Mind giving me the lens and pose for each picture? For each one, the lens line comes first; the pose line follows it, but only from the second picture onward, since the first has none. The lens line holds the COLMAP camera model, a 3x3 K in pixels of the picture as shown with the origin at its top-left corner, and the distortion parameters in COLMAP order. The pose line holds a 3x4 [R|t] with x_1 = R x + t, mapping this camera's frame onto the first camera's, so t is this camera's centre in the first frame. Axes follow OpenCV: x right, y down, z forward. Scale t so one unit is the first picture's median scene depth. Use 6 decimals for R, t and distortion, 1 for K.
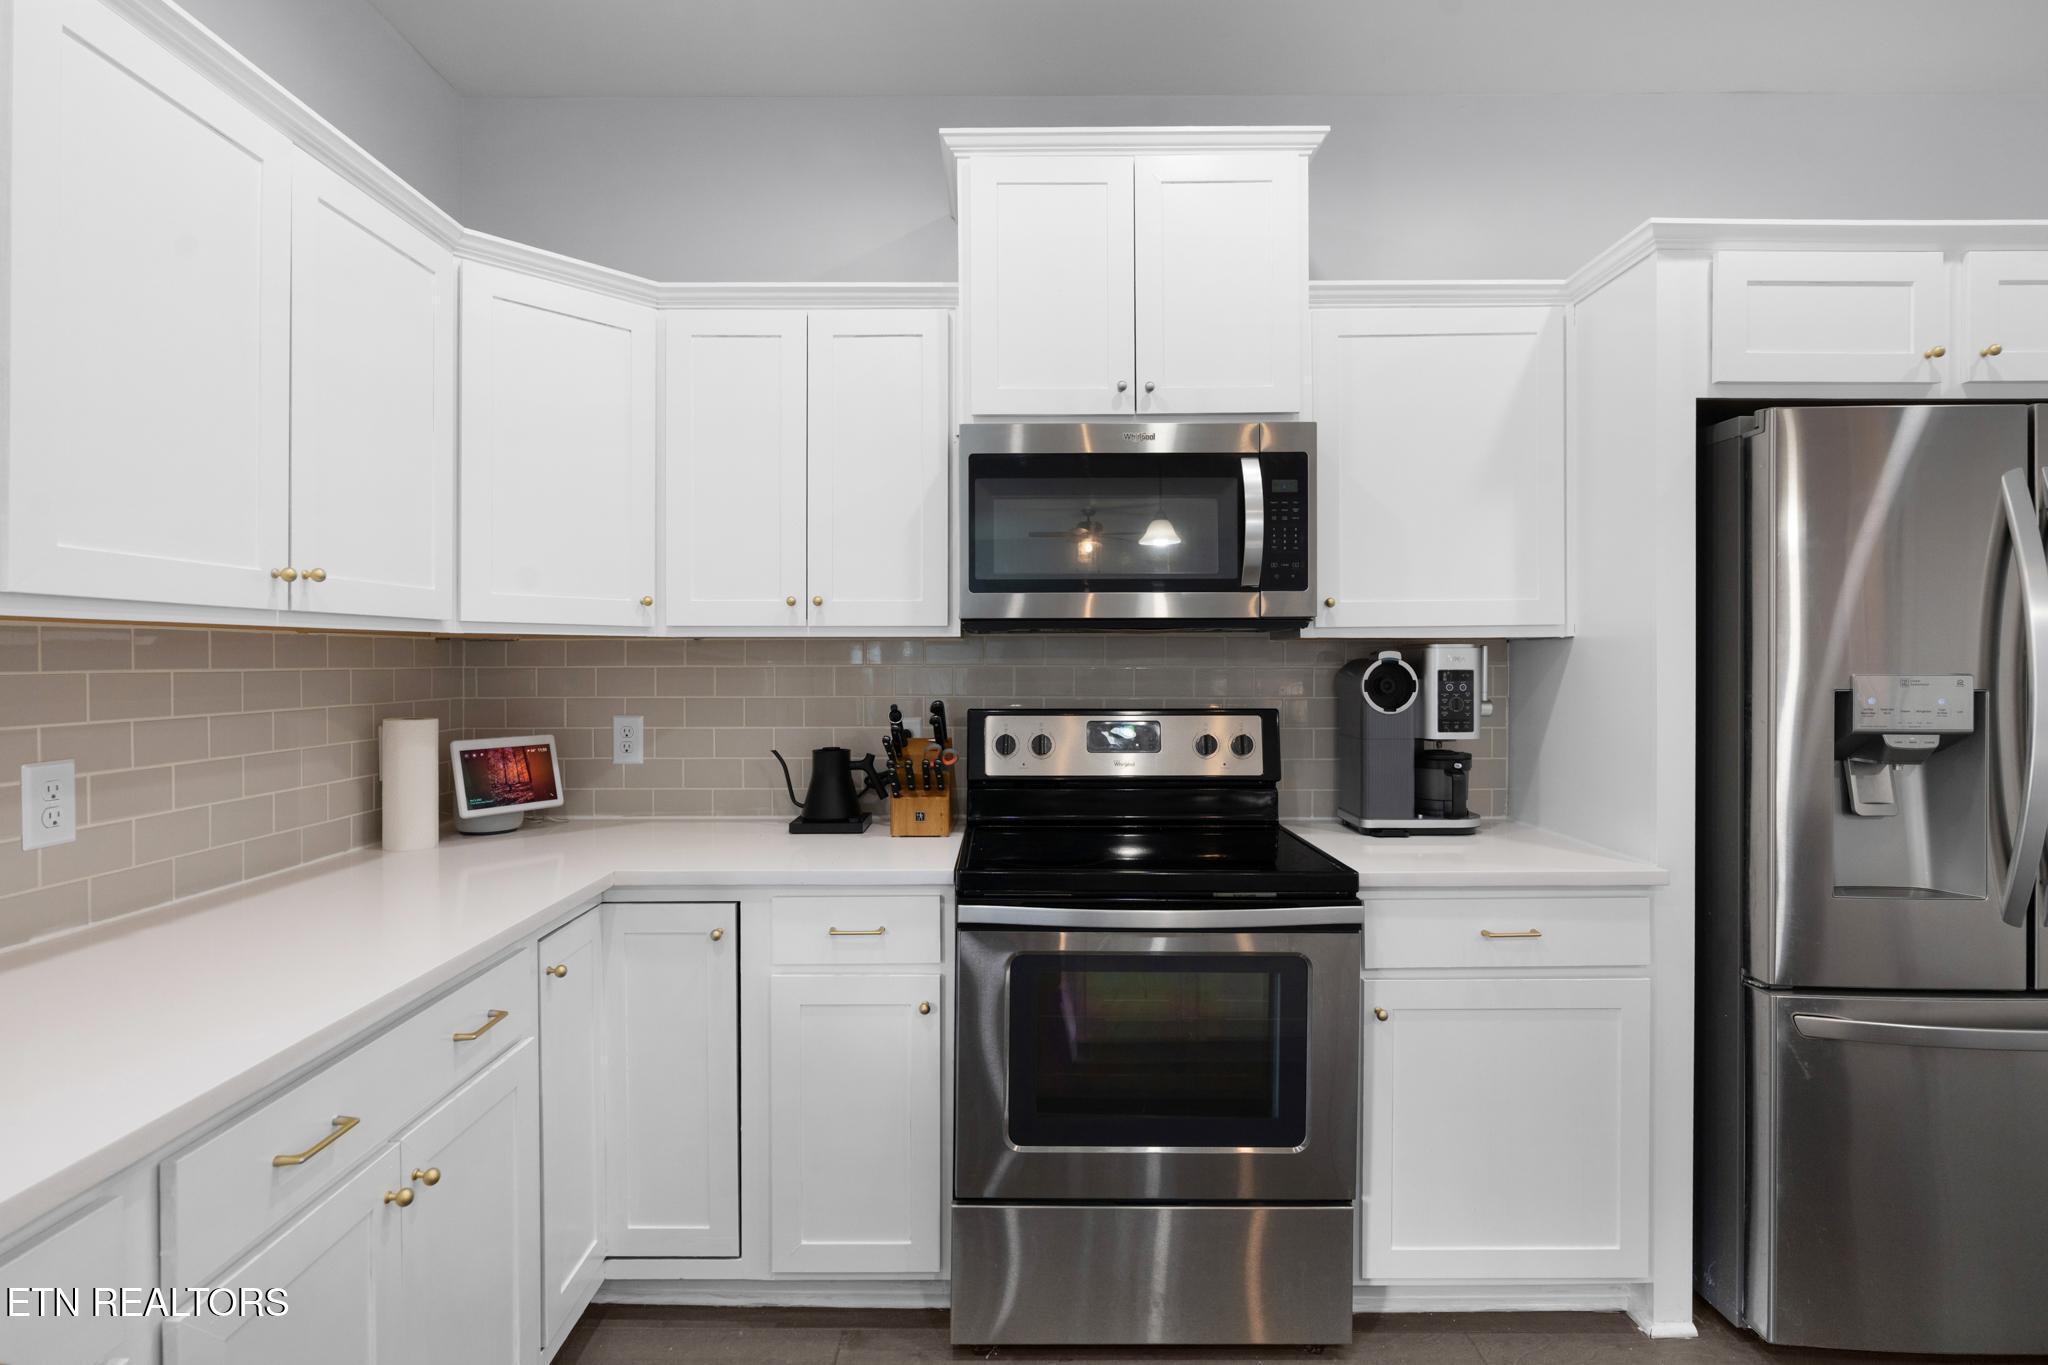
lens RADIAL K [[944.5, 0, 1021.4], [0, 944.5, 673.5], [0, 0, 1]] dist [-0.008143, 0.001242]
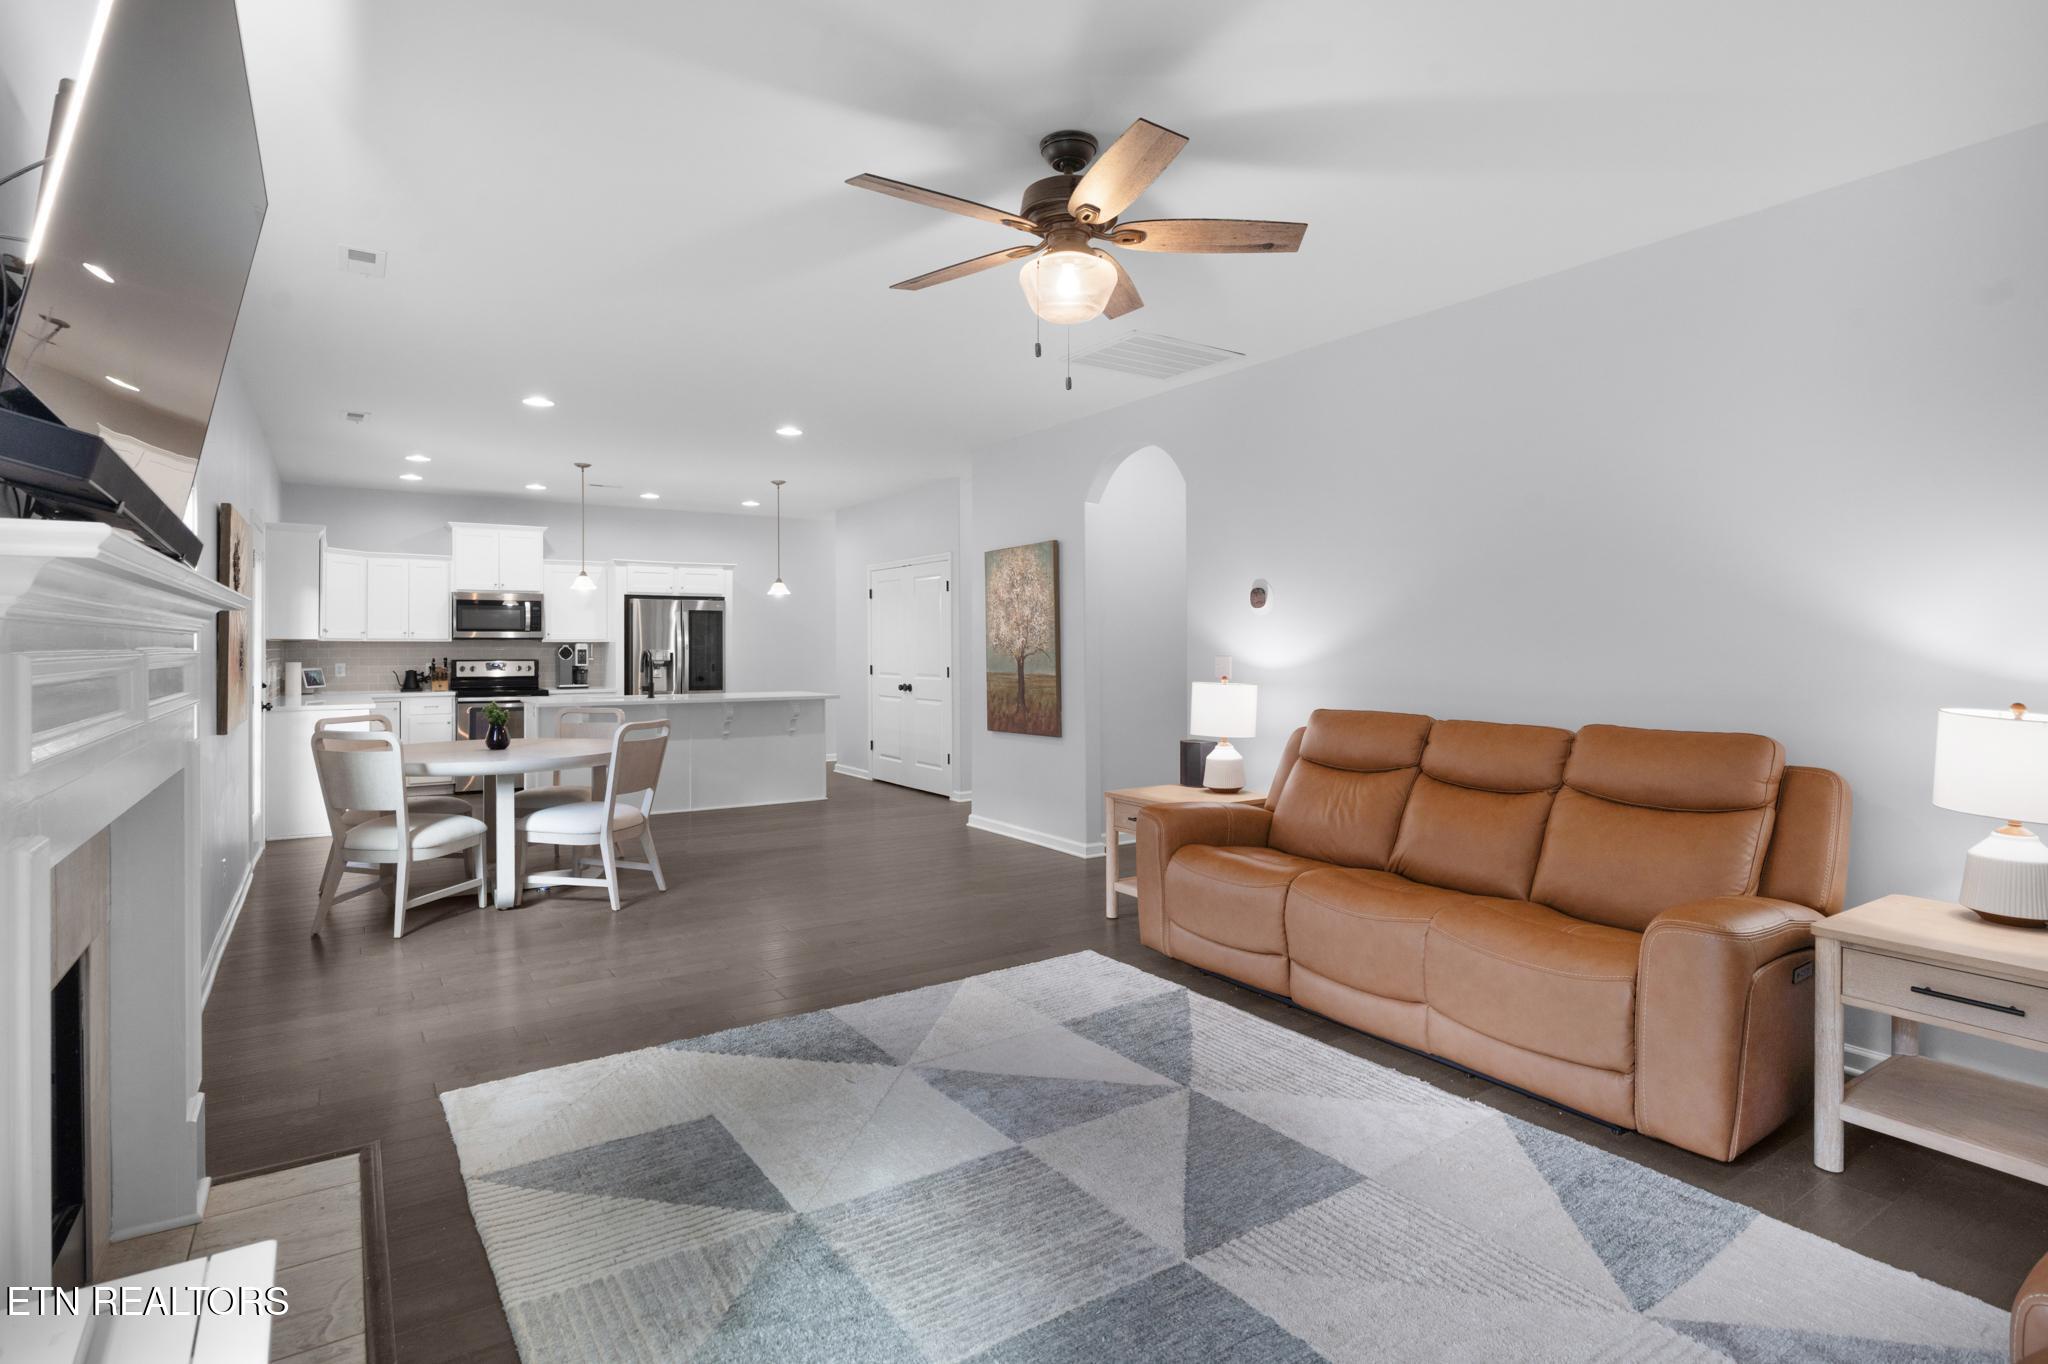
lens RADIAL K [[1034.1, 0, 1017.9], [0, 1034.1, 668.3], [0, 0, 1]] dist [-0.006977, 0.004144]
pose [[0.828192, -0.011533, 0.560326, -0.528174], [0.005918, 0.999912, 0.011835, 0.038204], [-0.560413, -0.006485, 0.828188, -3.974945]]
